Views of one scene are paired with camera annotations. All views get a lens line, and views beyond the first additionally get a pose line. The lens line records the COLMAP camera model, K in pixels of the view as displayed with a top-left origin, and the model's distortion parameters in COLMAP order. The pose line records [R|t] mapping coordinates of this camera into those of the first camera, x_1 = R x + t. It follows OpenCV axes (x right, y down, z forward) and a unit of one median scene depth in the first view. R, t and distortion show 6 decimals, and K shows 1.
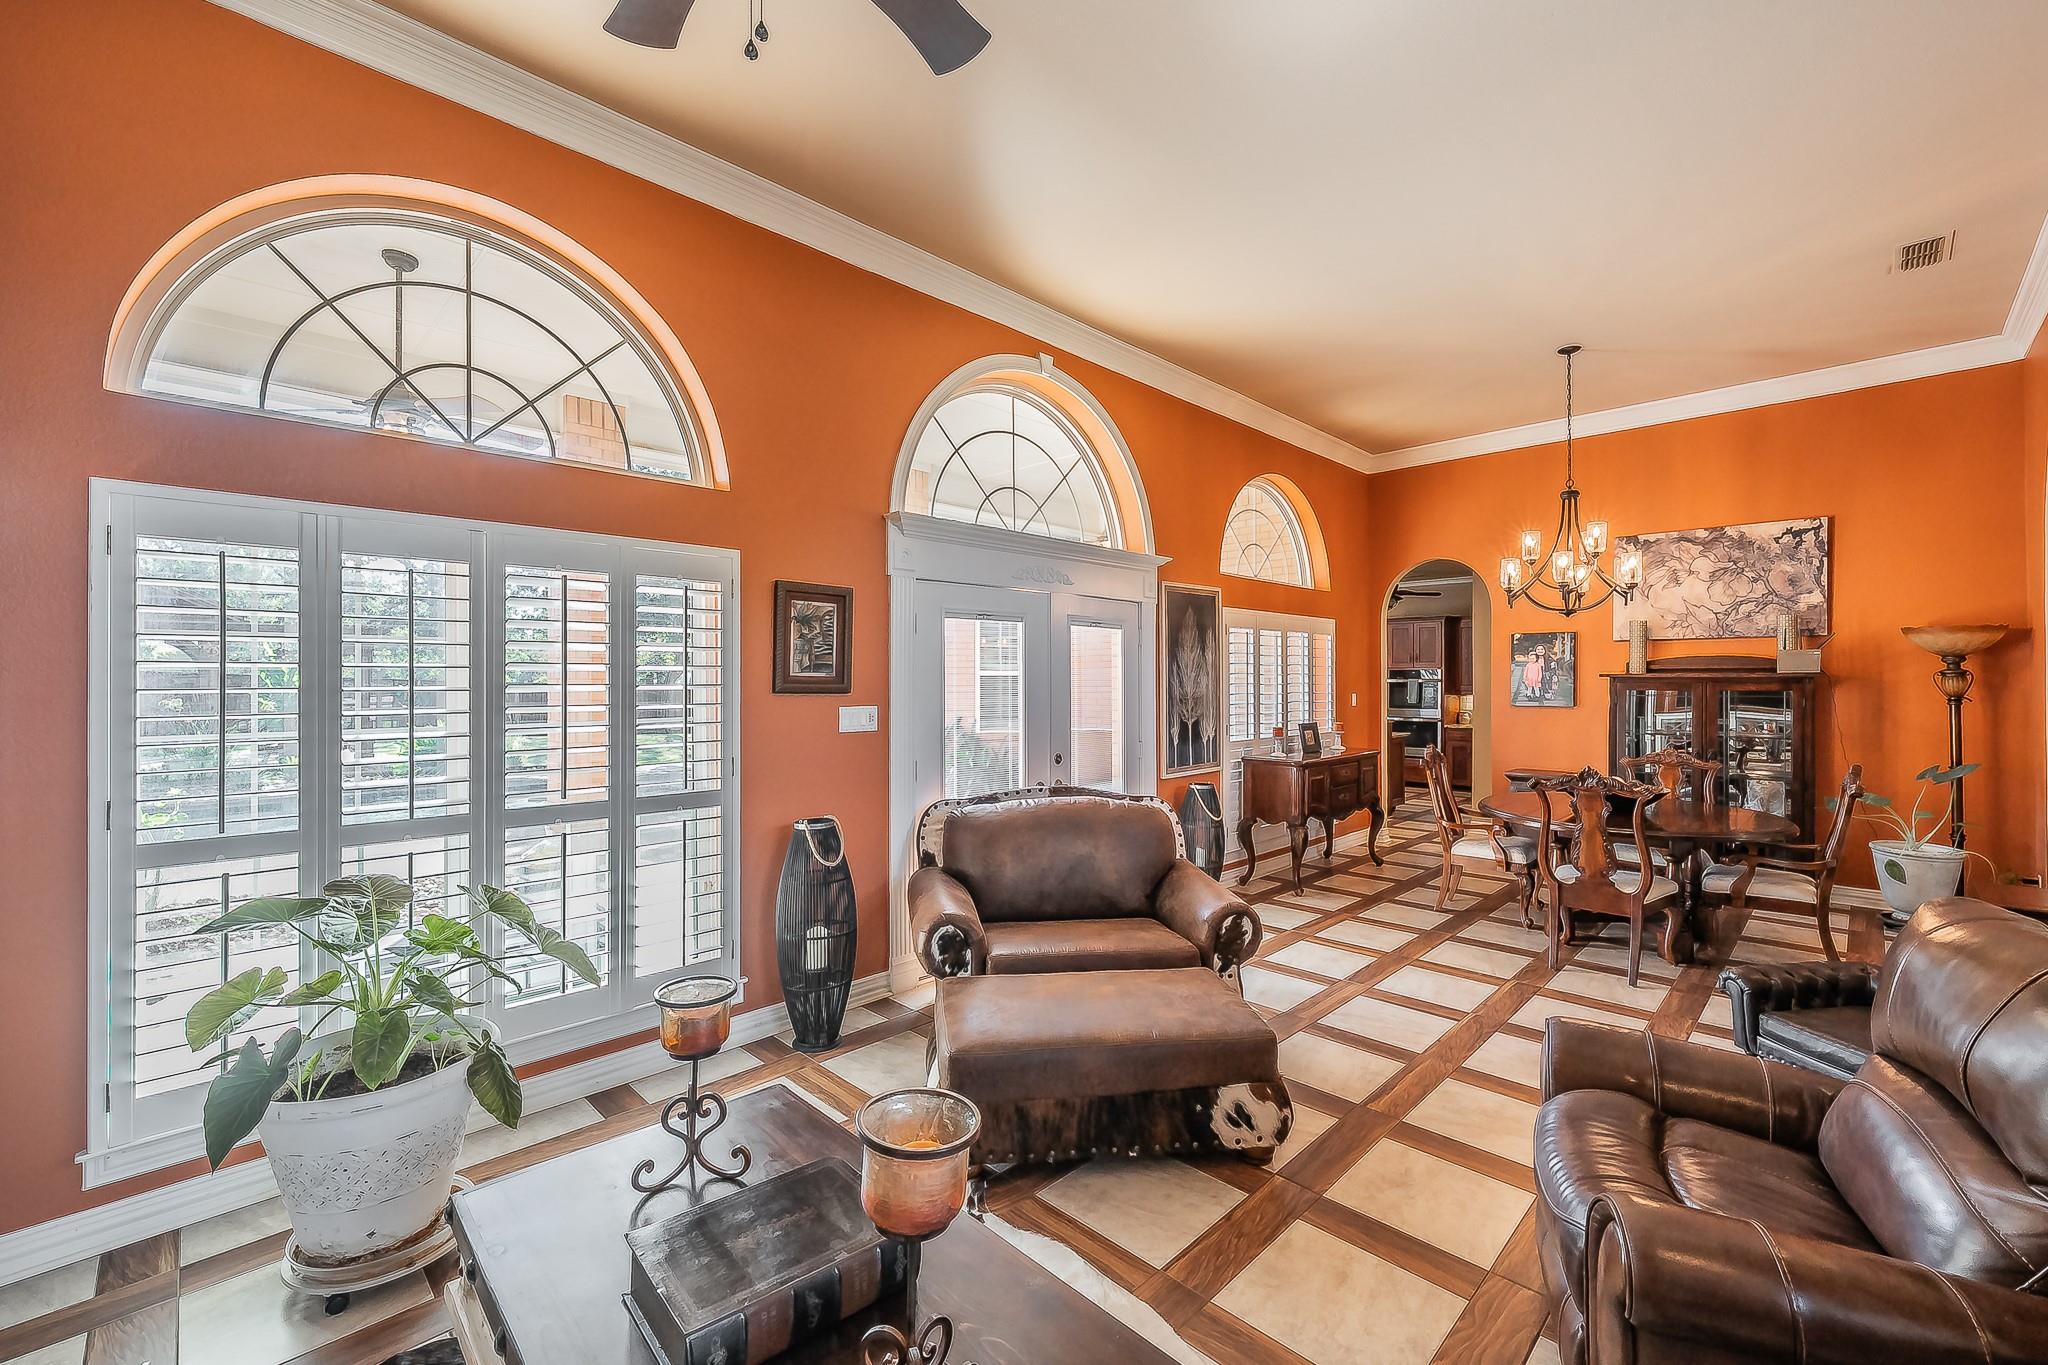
lens RADIAL K [[802.7, 0, 1032.7], [0, 802.7, 687.0], [0, 0, 1]] dist [0.002509, 0.000015]
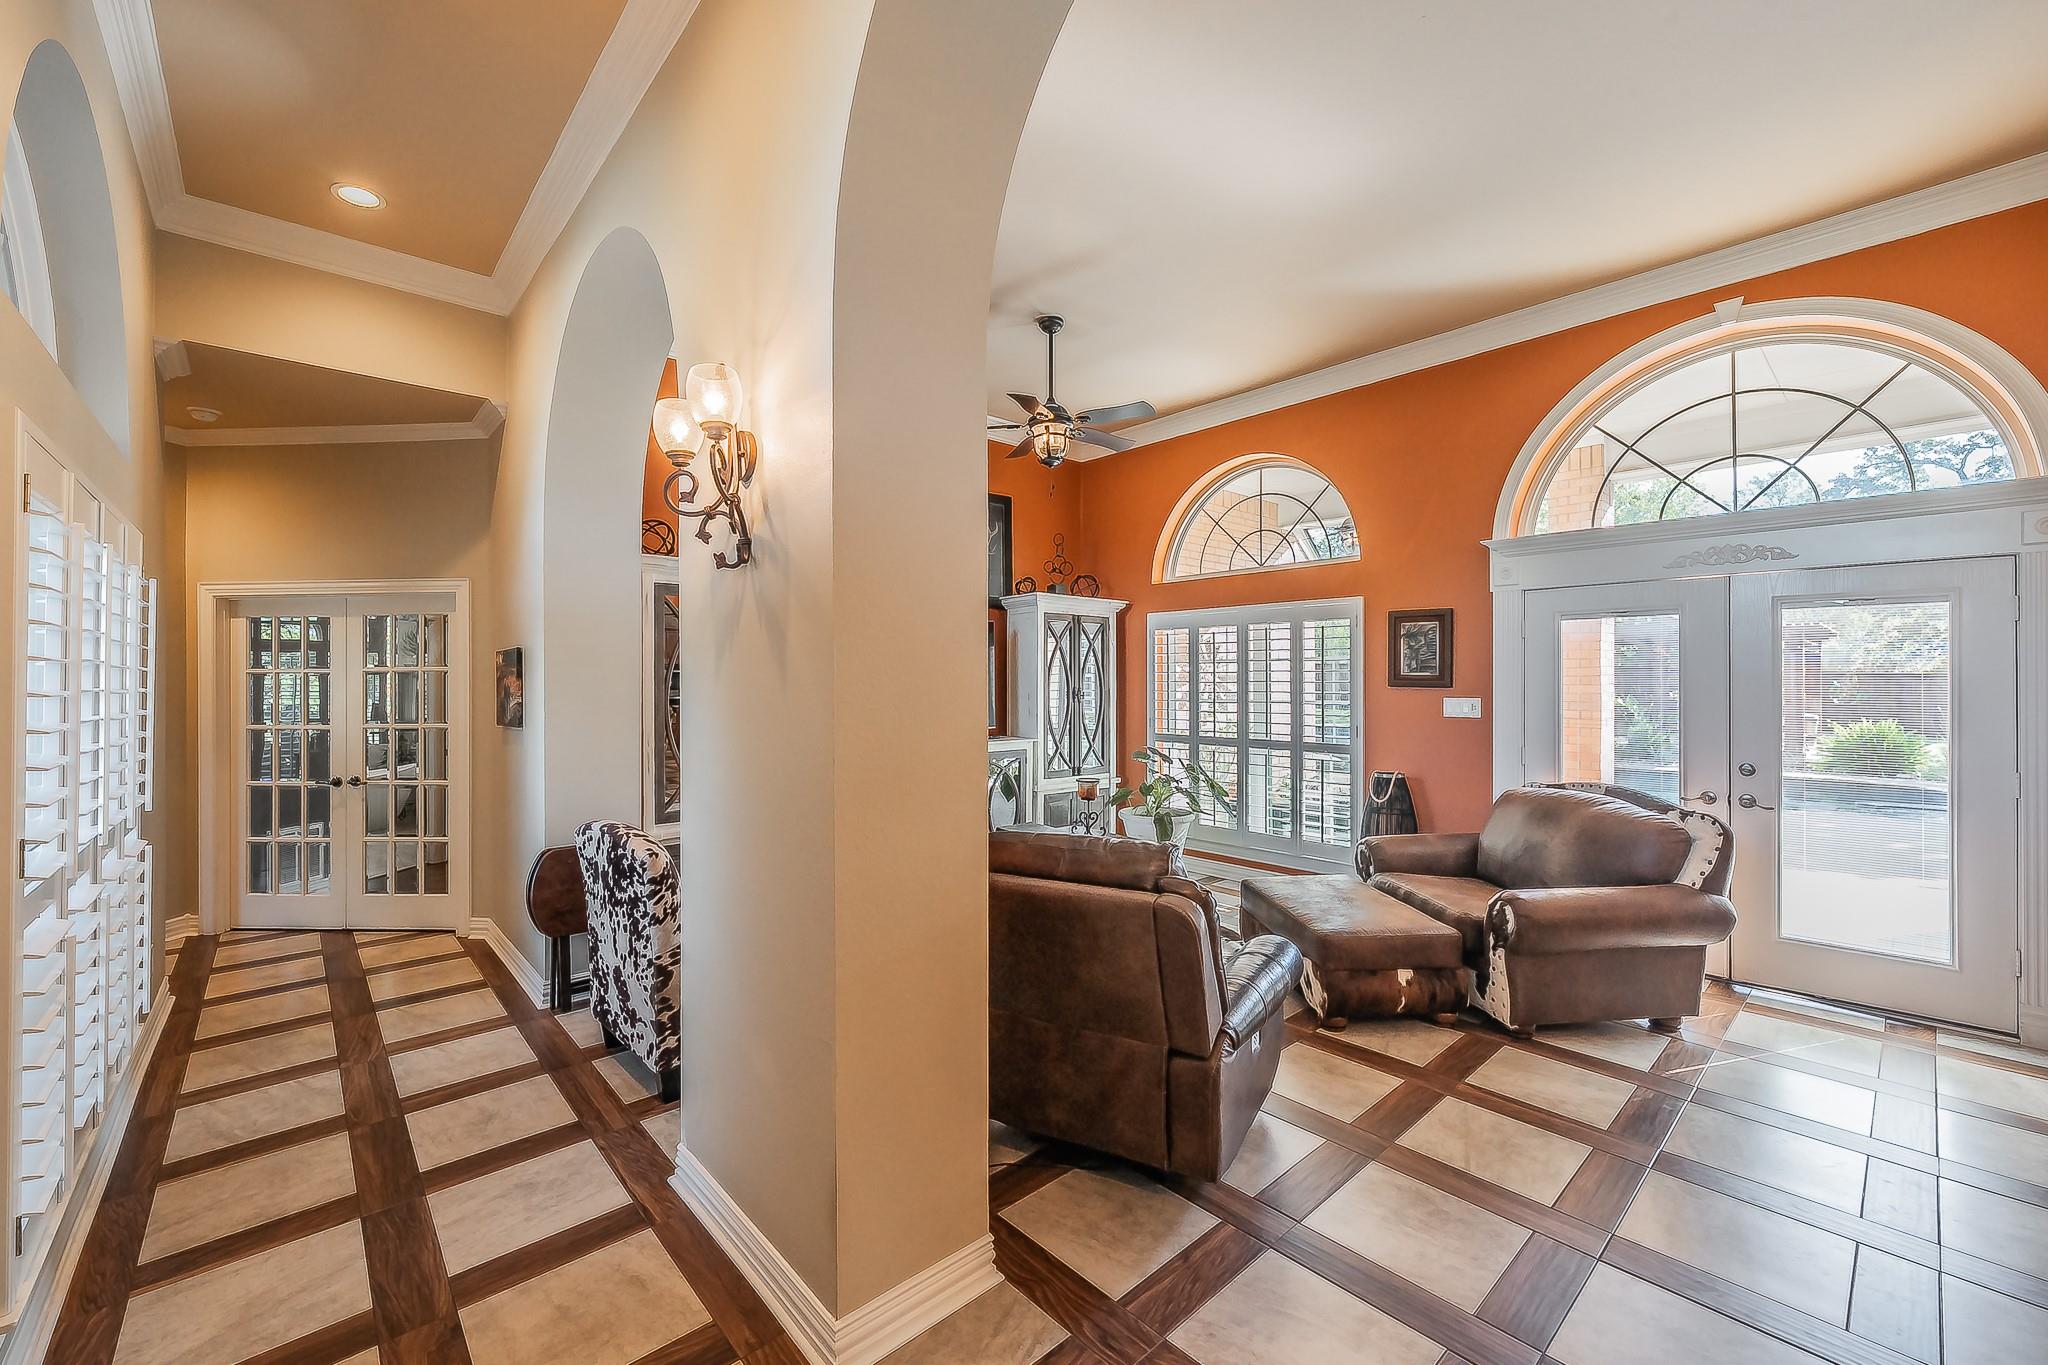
lens RADIAL K [[802.7, 0, 1030.8], [0, 802.7, 672.3], [0, 0, 1]] dist [0.002509, 0.000015]
pose [[-0.027552, -0.001402, -0.999619, 1.144280], [-0.001626, 0.999998, -0.001358, -0.014660], [0.999619, 0.001588, -0.027554, 0.354657]]
